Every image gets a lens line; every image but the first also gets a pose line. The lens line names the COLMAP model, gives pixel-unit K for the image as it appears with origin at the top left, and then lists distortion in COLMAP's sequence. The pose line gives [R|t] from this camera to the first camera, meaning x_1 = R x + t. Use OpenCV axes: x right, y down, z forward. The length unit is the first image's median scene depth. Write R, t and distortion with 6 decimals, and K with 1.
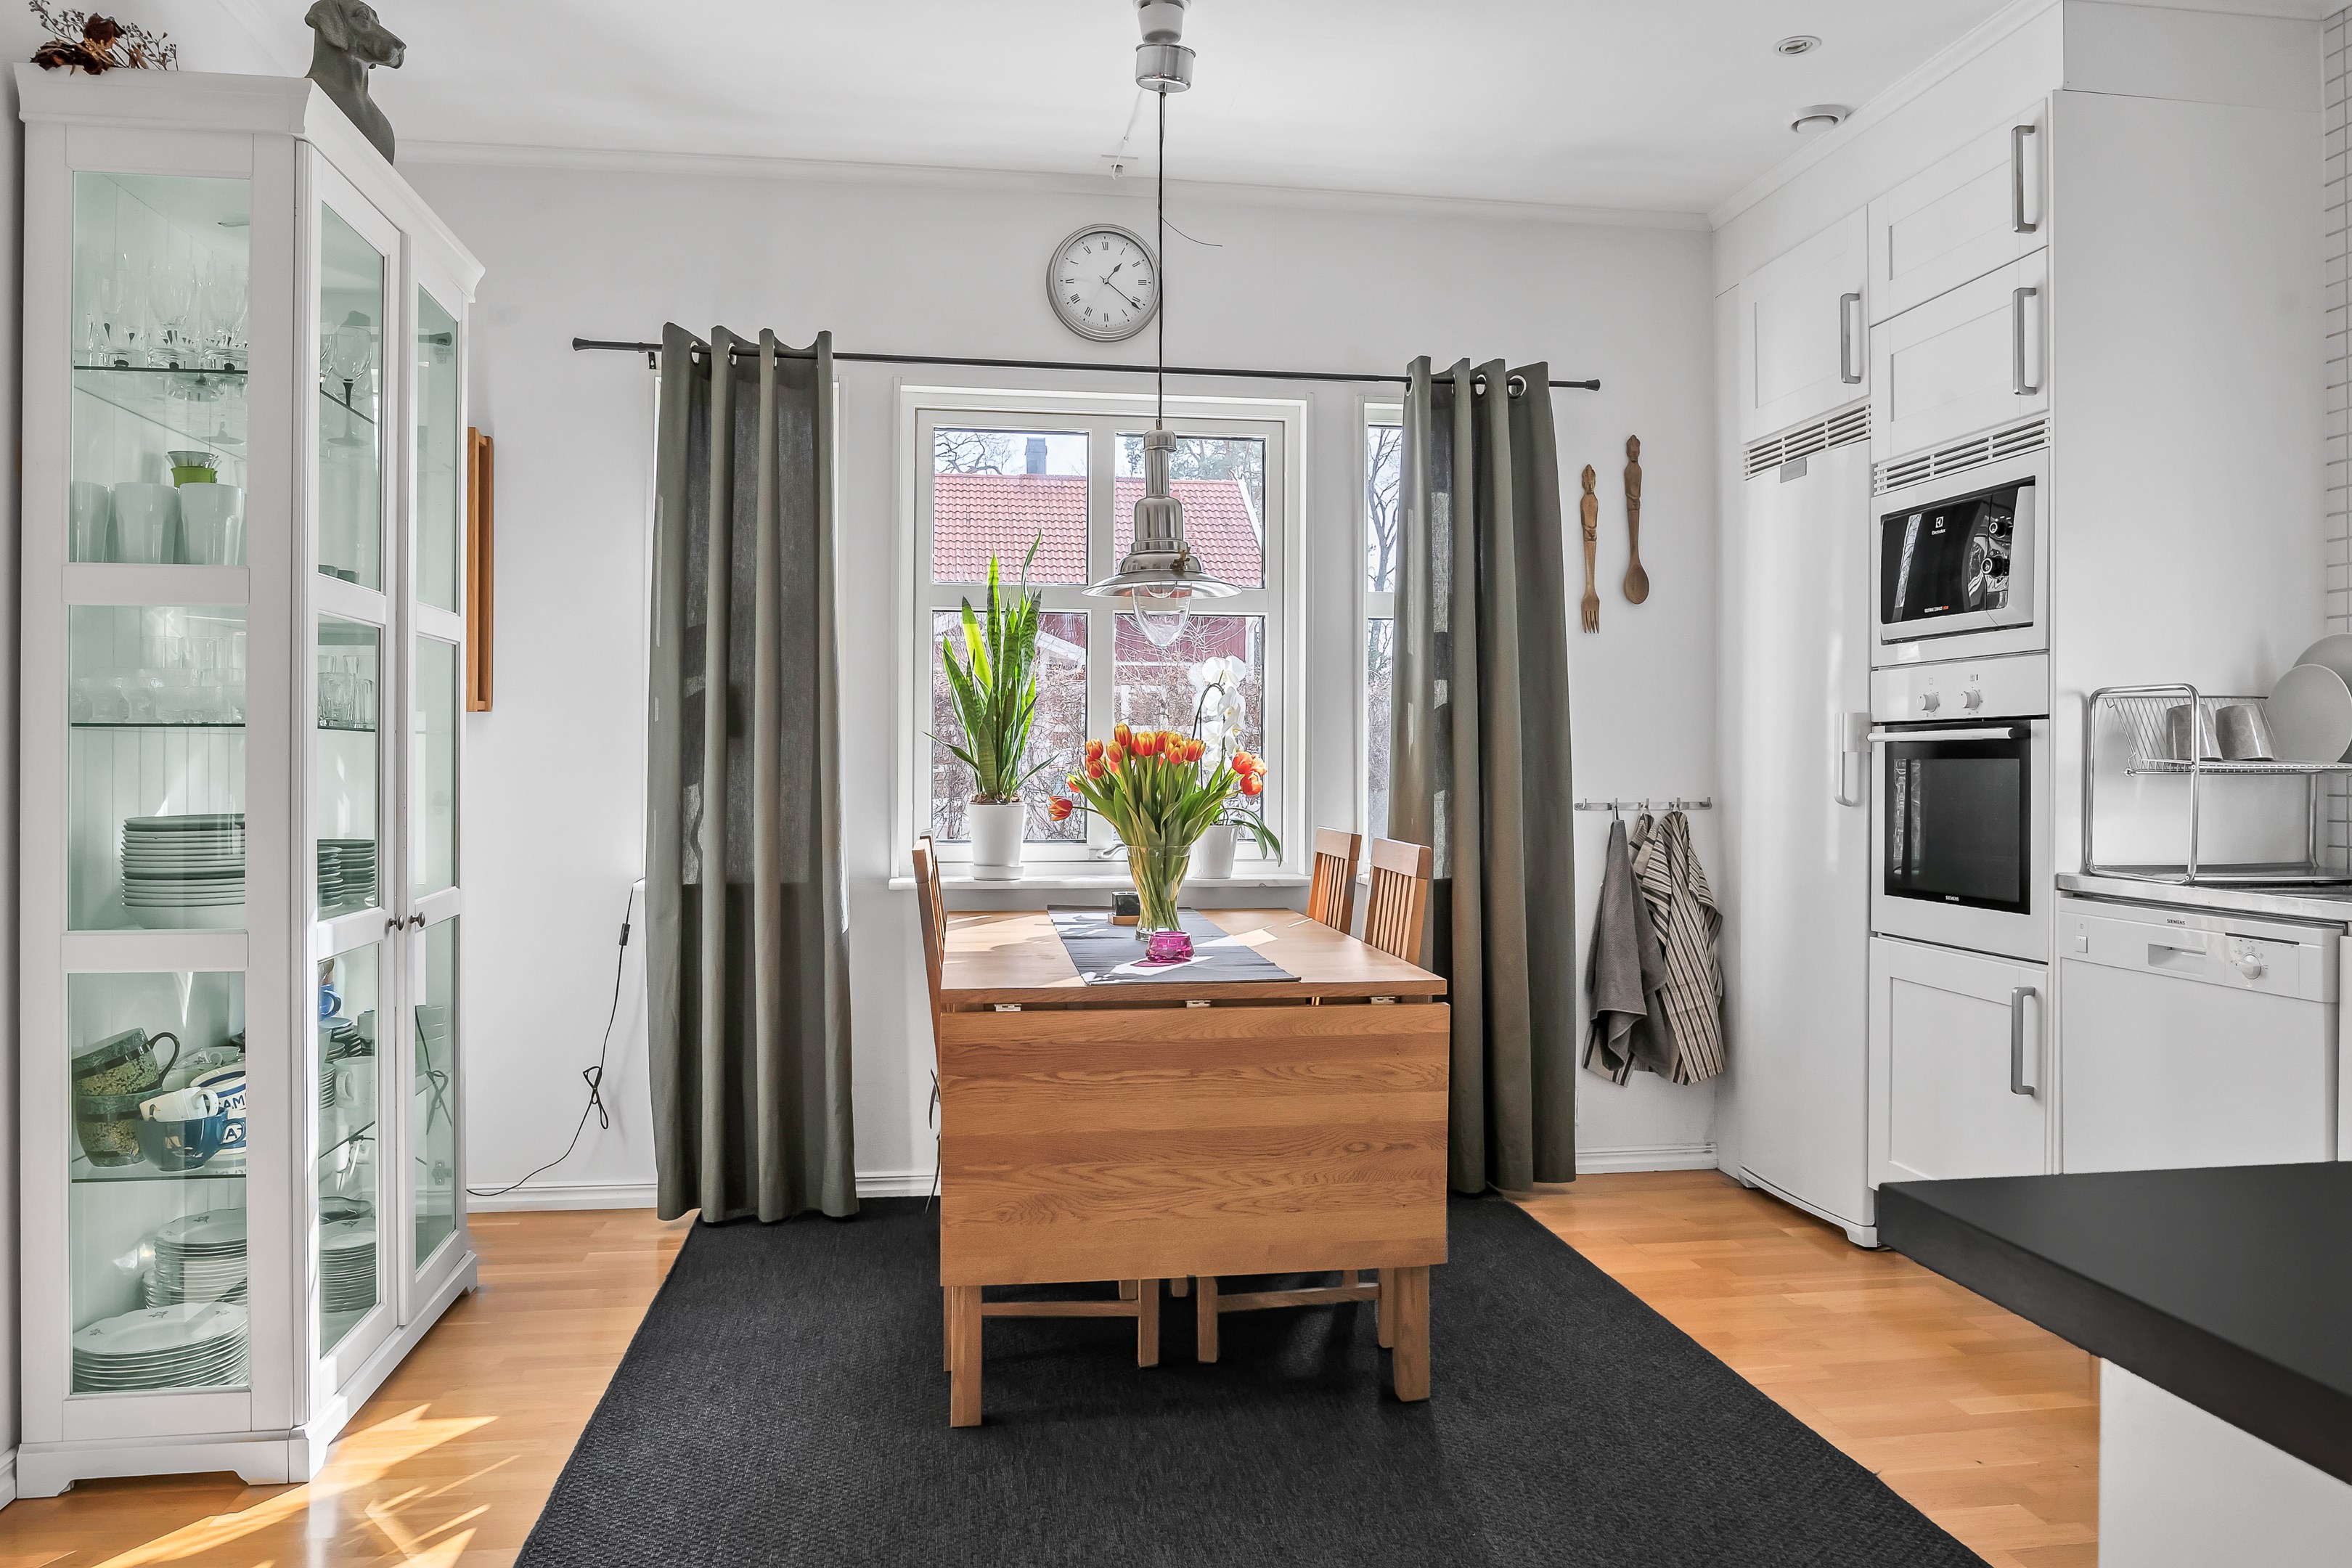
lens RADIAL K [[1659.8, 0, 1168.7], [0, 1659.8, 747.0], [0, 0, 1]] dist [-0.030331, 0.000857]
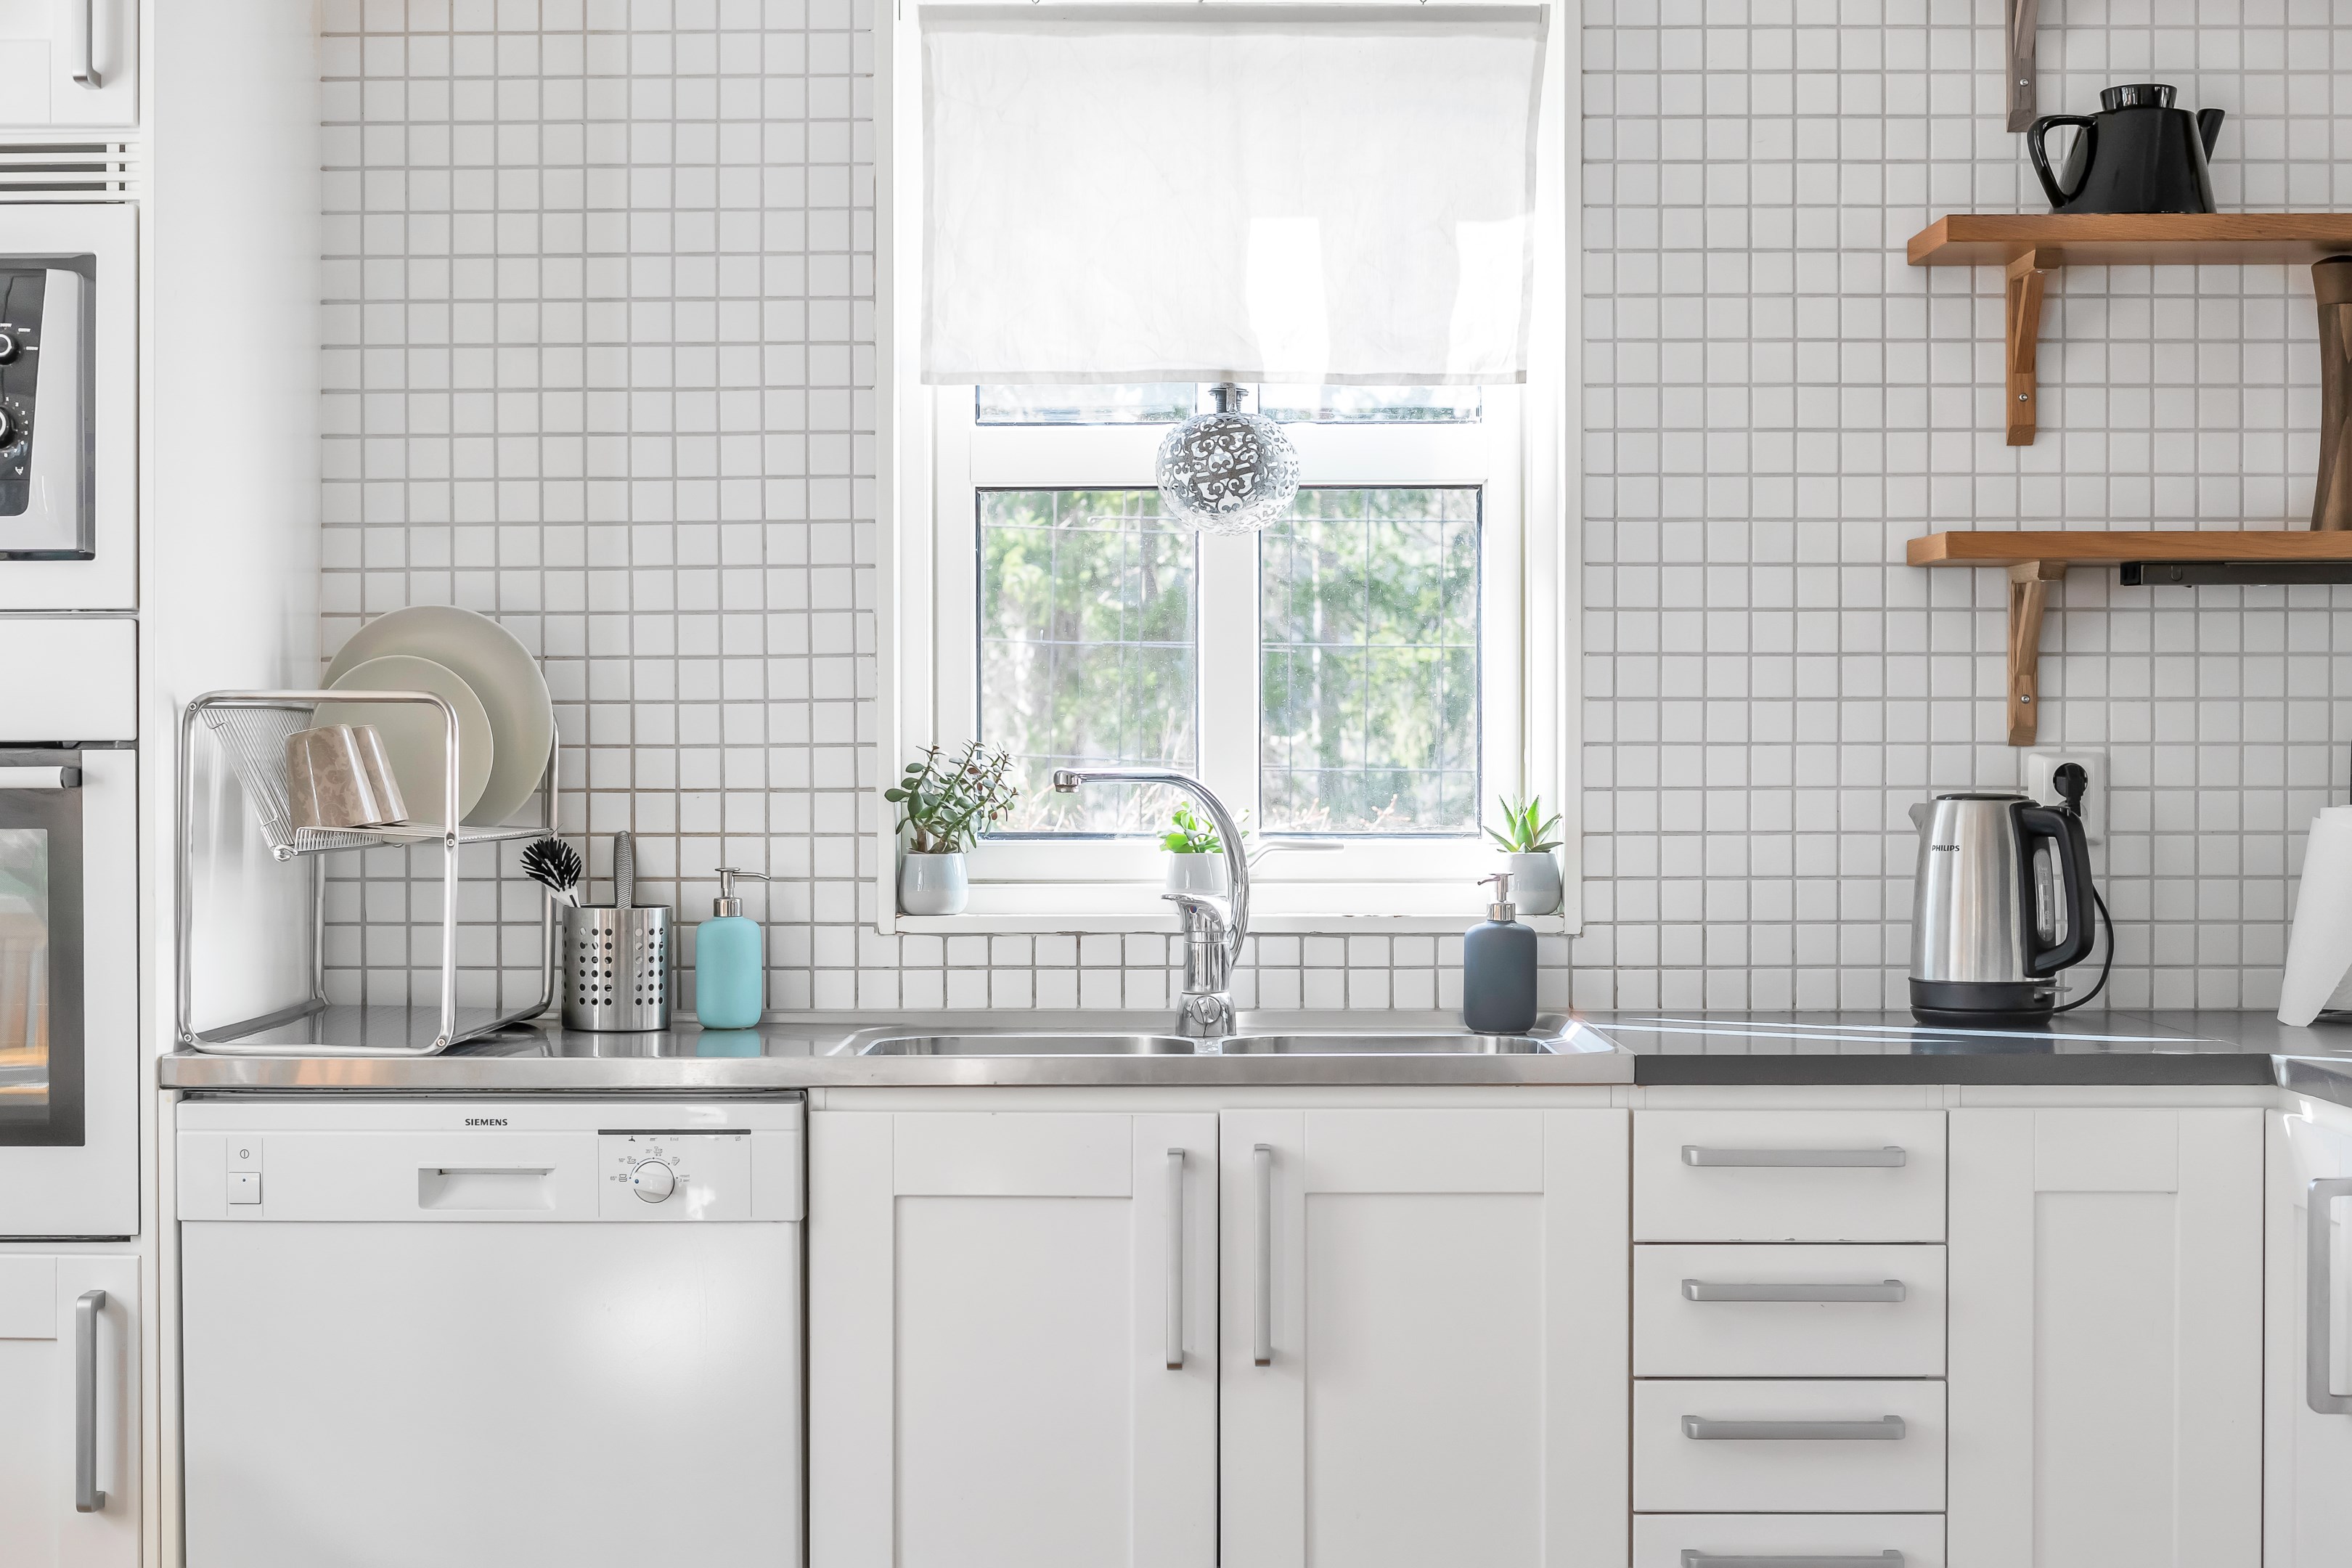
lens RADIAL K [[3453.7, 0, 1176.0], [0, 3453.7, 784.0], [0, 0, 1]] dist [-0.000258, -0.063722]
pose [[0.161661, -0.009474, 0.986801, -0.367530], [-0.010052, 0.999886, 0.011246, -0.017438], [-0.986795, -0.011737, 0.161547, 0.423905]]
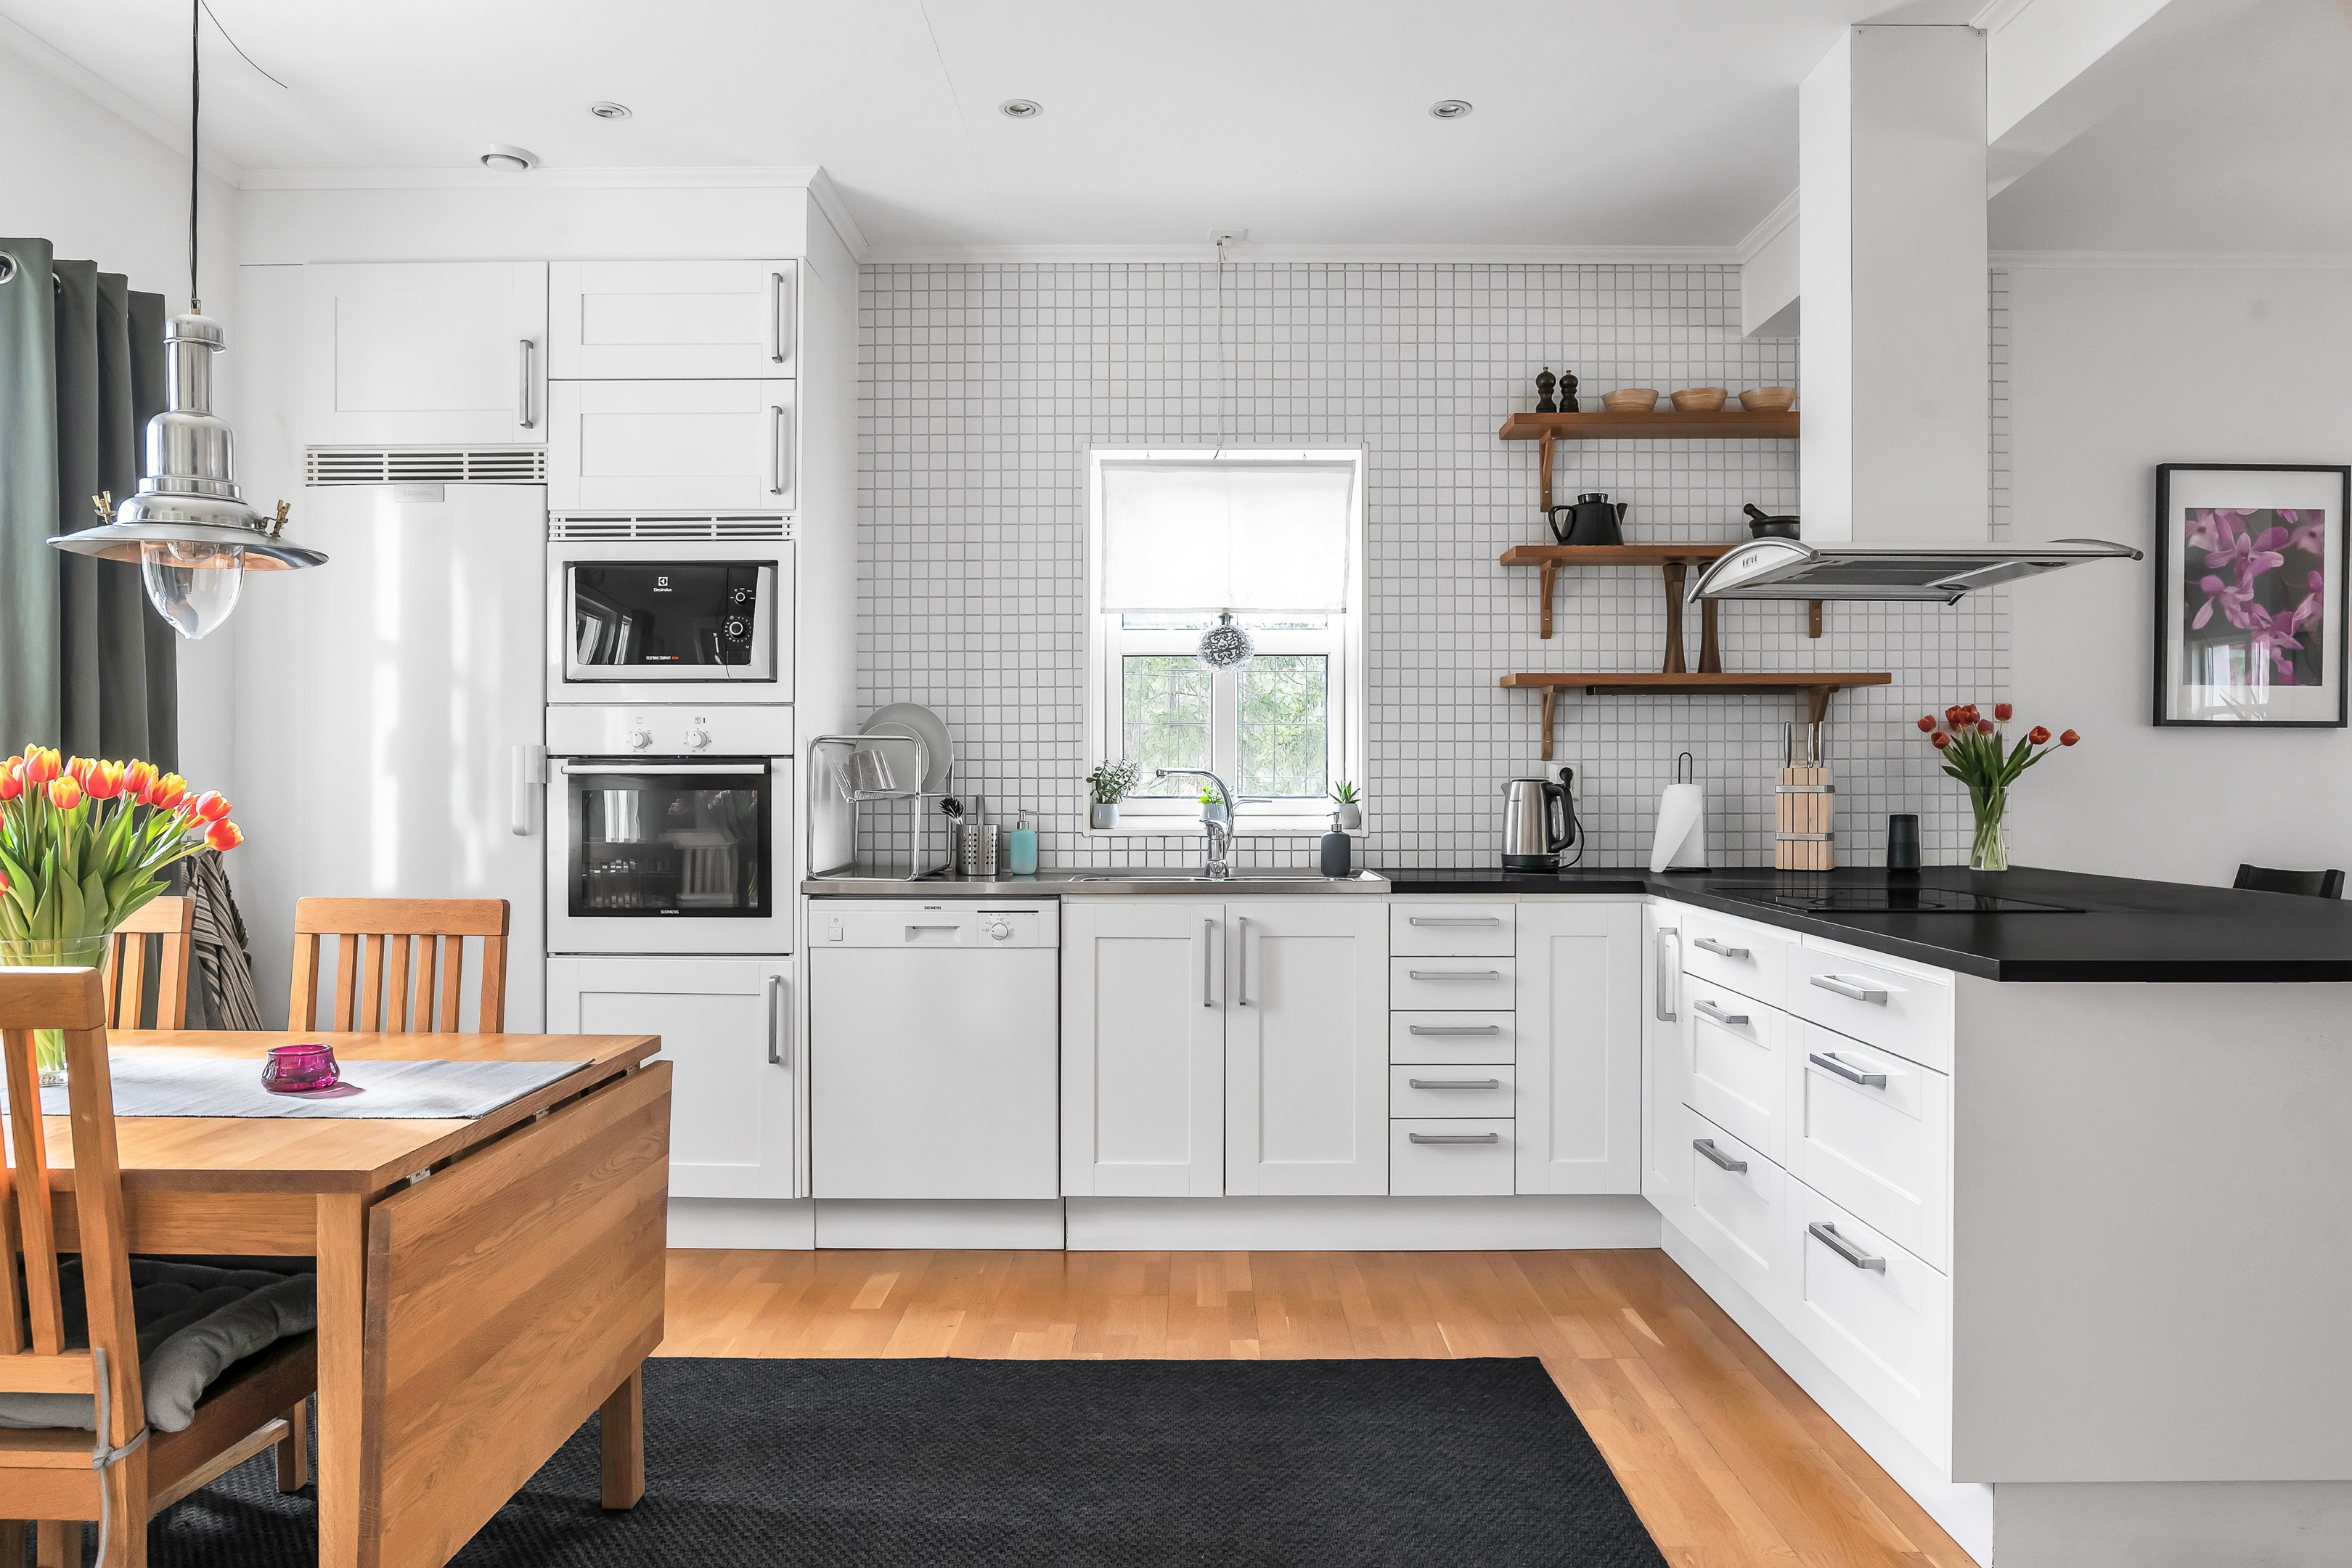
lens RADIAL K [[1576.8, 0, 1202.5], [0, 1576.8, 783.3], [0, 0, 1]] dist [-0.003422, -0.001159]
pose [[0.146536, -0.002350, 0.989202, -0.494552], [-0.010335, 0.999939, 0.003907, -0.004887], [-0.989151, -0.010796, 0.146503, 0.421972]]
